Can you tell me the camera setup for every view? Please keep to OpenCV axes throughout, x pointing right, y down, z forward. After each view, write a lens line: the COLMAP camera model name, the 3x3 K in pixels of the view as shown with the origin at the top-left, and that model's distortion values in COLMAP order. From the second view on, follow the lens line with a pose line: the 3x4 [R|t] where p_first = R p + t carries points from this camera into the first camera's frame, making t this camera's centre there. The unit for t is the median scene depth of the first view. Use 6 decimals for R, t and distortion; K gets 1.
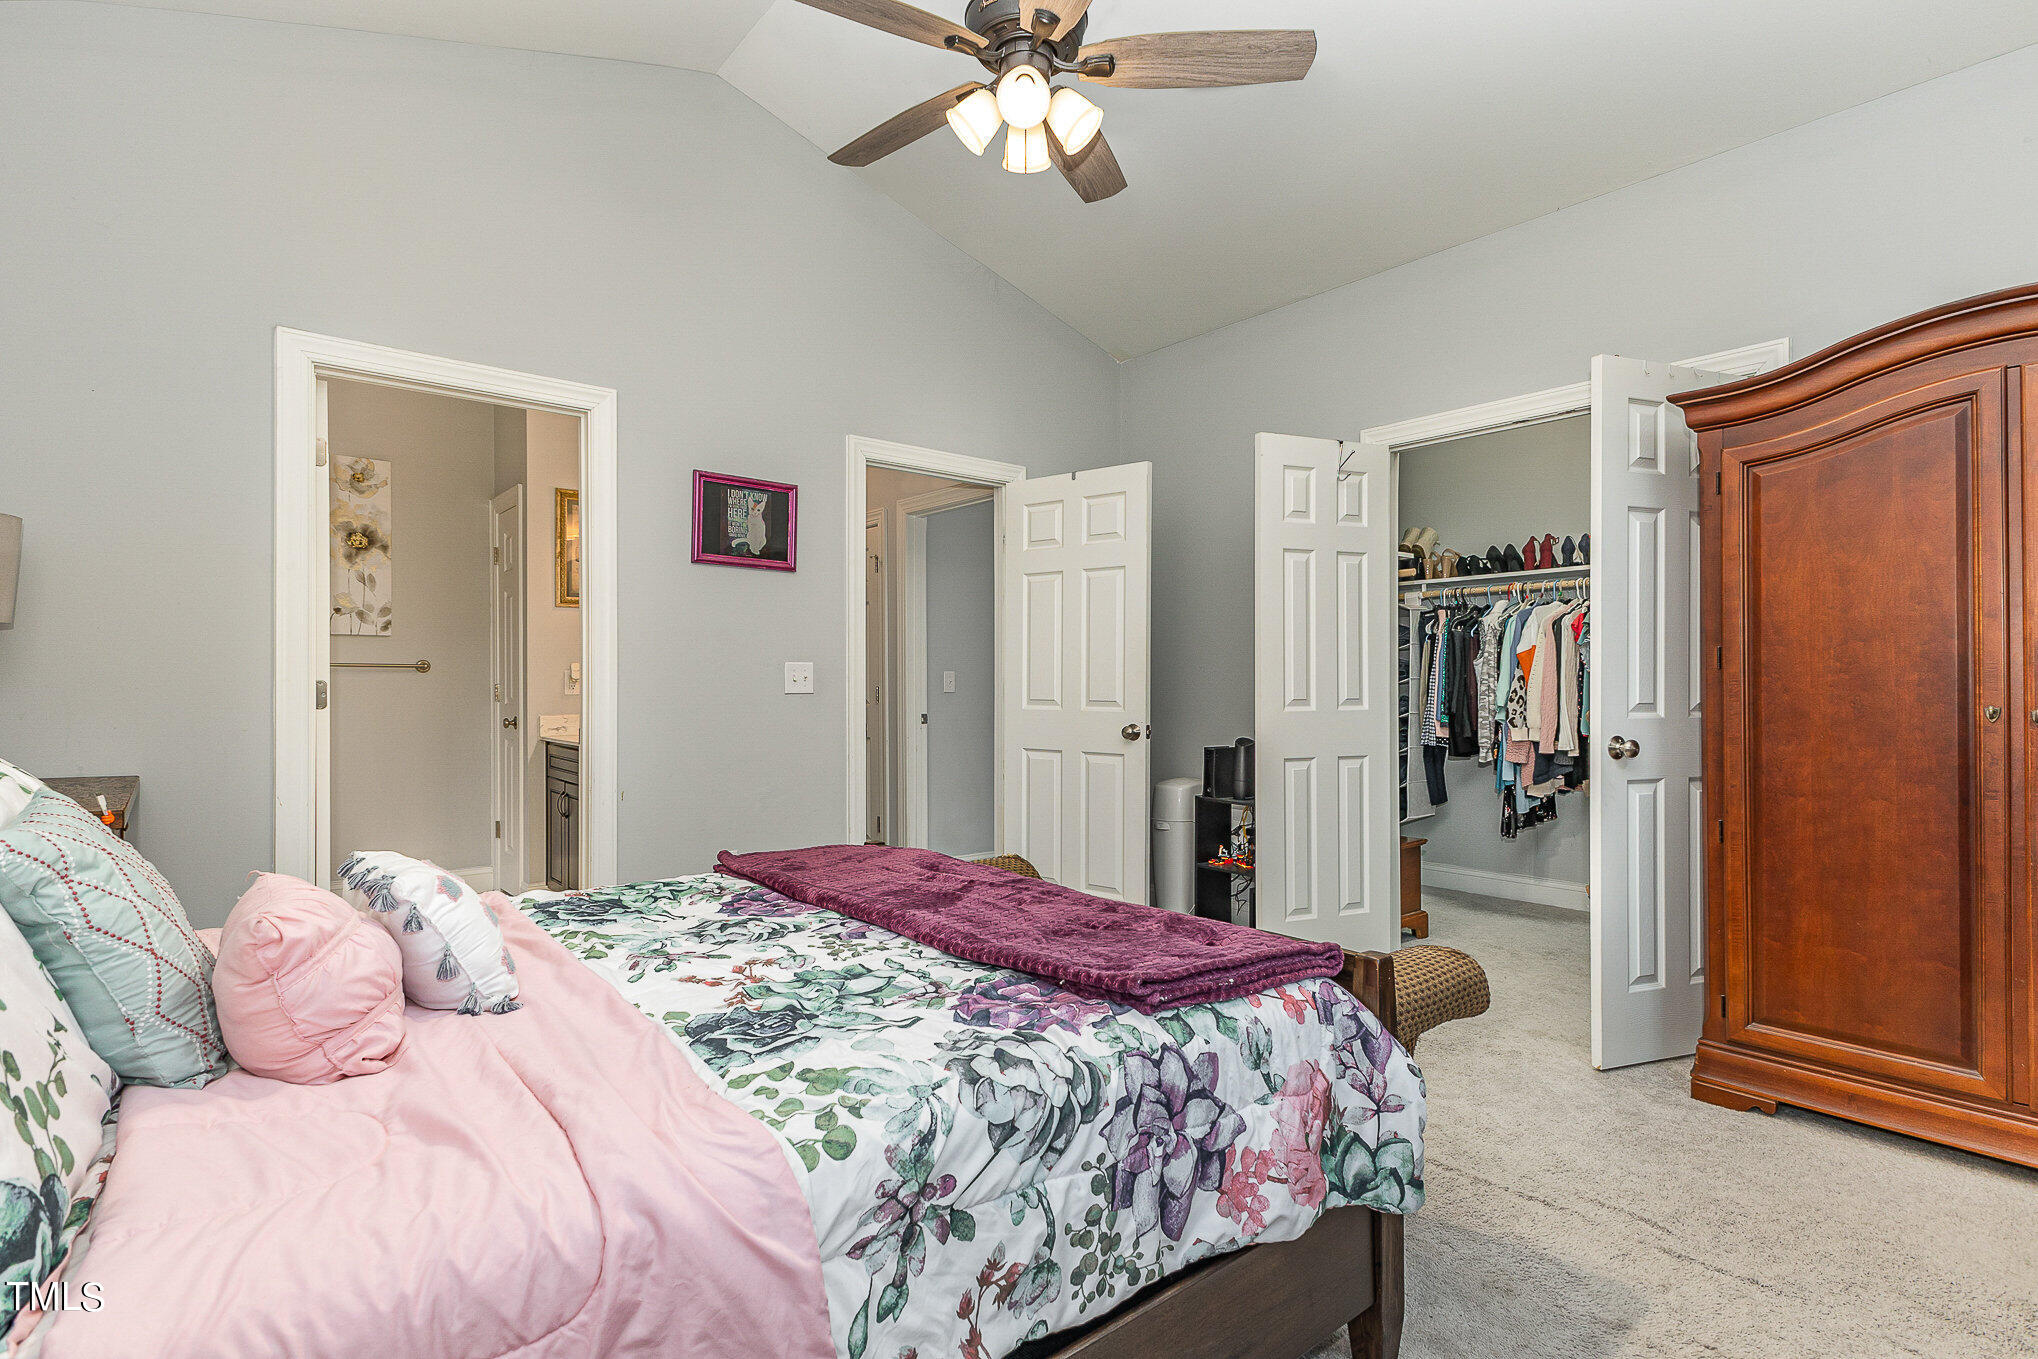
lens RADIAL K [[993.2, 0, 1019.4], [0, 993.2, 681.1], [0, 0, 1]] dist [0.019859, -0.008517]
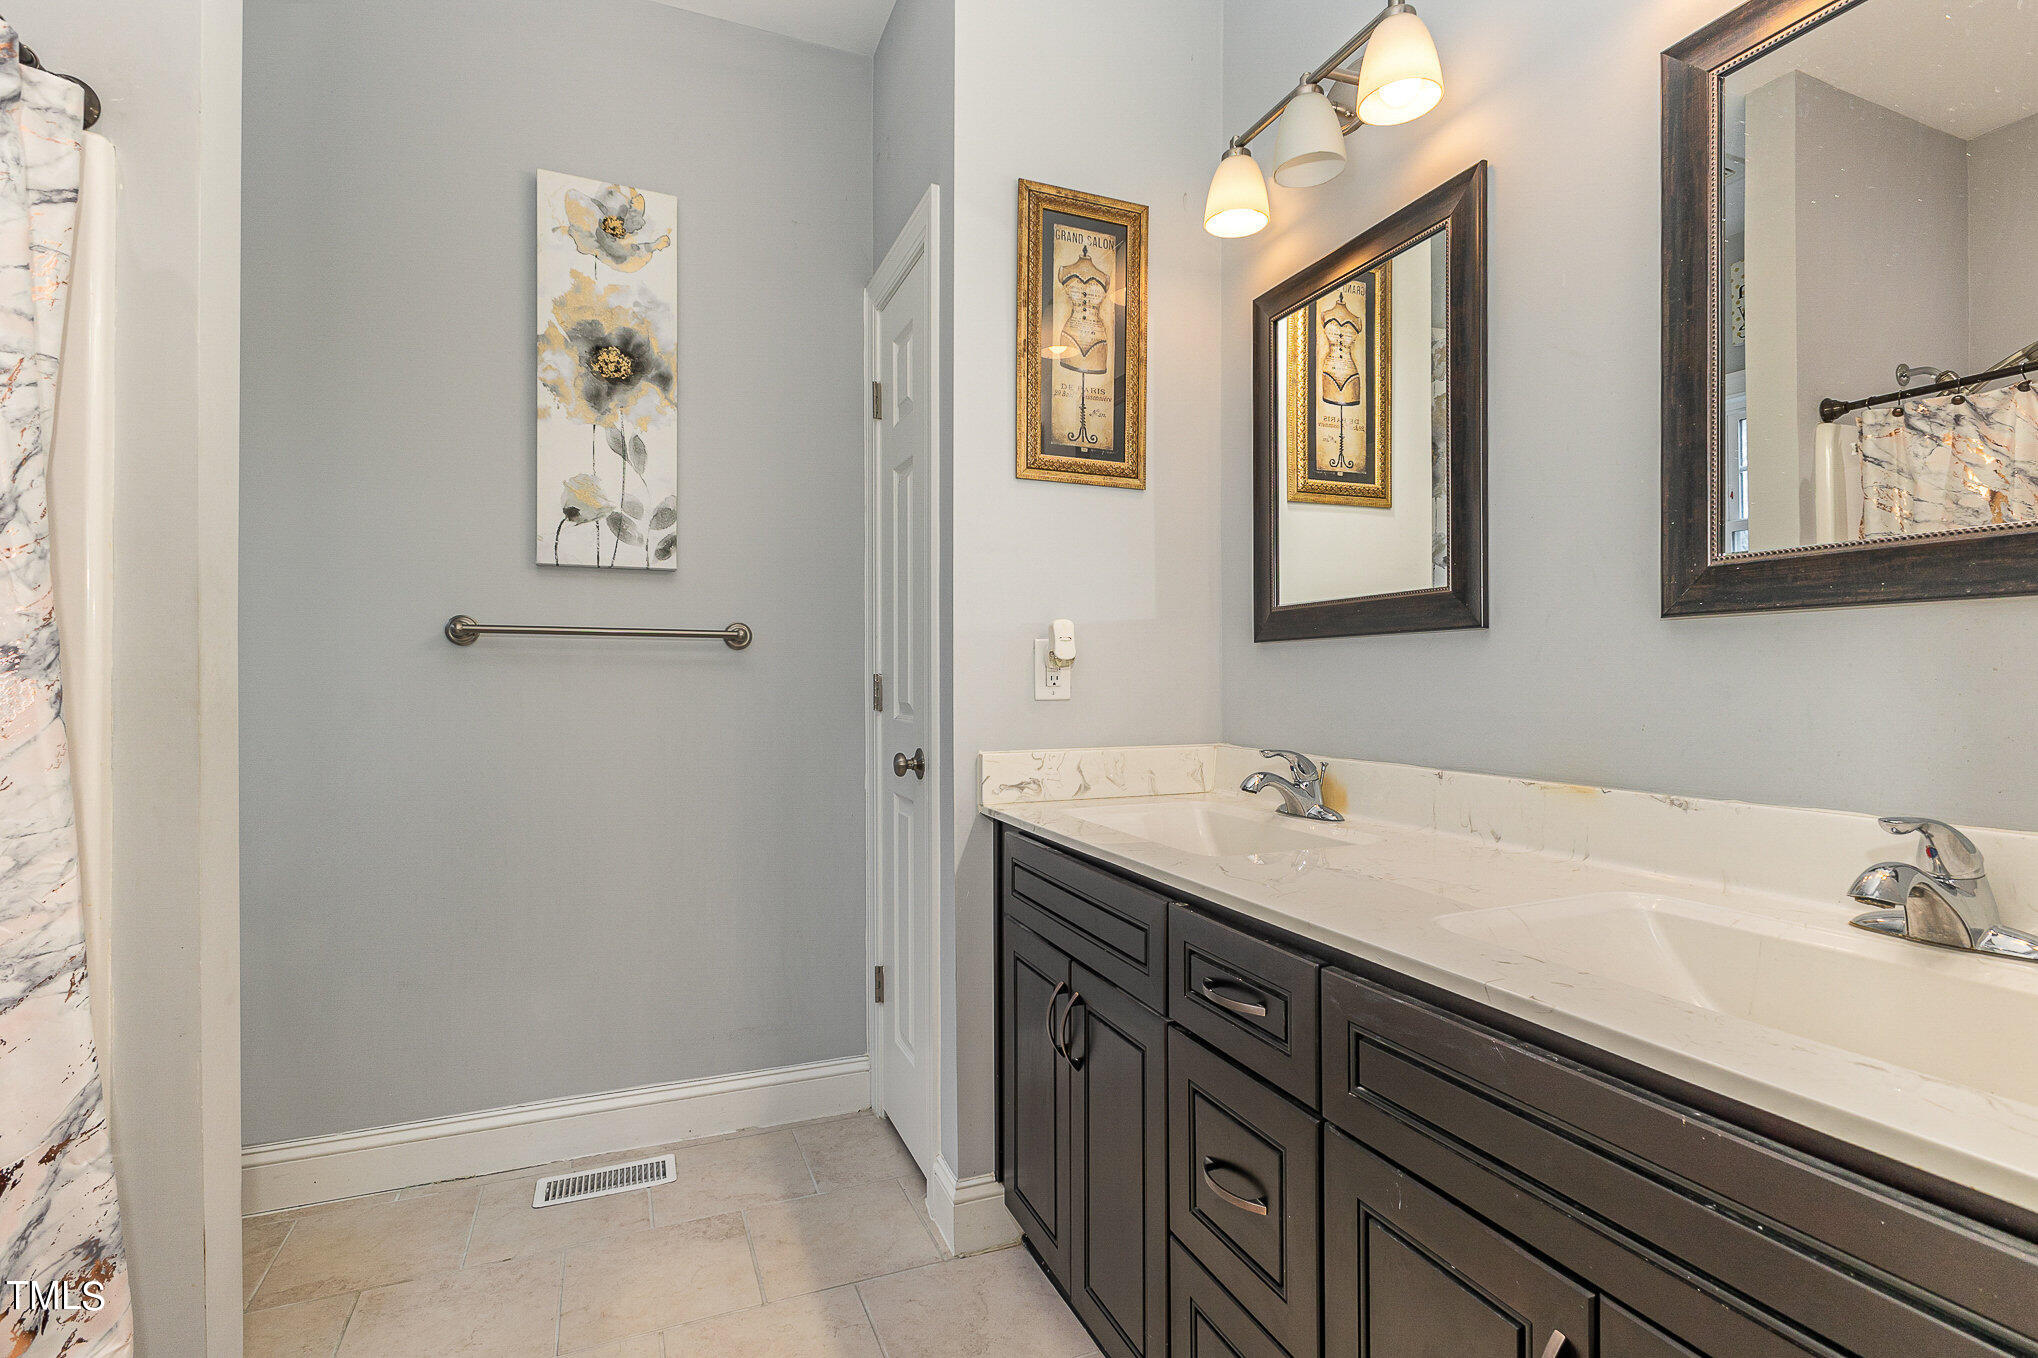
lens RADIAL K [[993.2, 0, 1023.4], [0, 993.2, 680.9], [0, 0, 1]] dist [0.019859, -0.008517]
pose [[0.949239, 0.001752, -0.314552, -0.333489], [-0.001870, 0.999998, -0.000074, 0.005966], [0.314551, 0.000658, 0.949240, 0.618160]]
